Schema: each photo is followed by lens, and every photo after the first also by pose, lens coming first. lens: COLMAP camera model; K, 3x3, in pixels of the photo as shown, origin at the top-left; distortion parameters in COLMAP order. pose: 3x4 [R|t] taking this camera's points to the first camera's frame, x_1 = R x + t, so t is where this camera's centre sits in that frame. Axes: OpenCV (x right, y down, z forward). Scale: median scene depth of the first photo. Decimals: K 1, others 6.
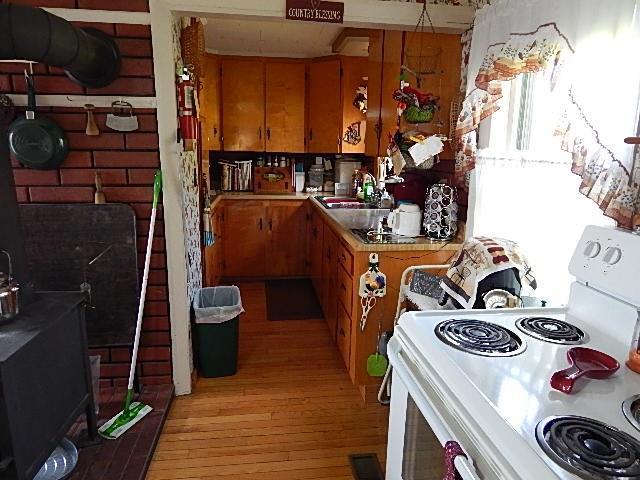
lens RADIAL K [[427.8, 0, 318.3], [0, 427.8, 238.6], [0, 0, 1]] dist [0.005241, 0.002730]
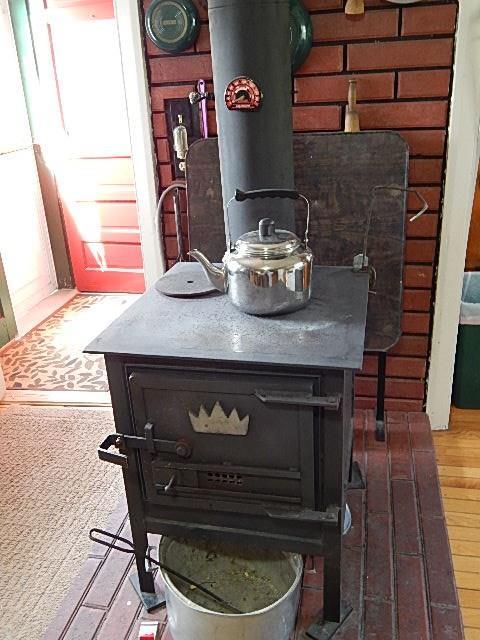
lens RADIAL K [[583.4, 0, 240.6], [0, 583.4, 320.8], [0, 0, 1]] dist [0.001410, 0.000000]
pose [[0.944523, 0.071724, -0.320517, -0.368512], [-0.011298, 0.982382, 0.186541, 0.034284], [0.328250, -0.172571, 0.928693, 0.091089]]
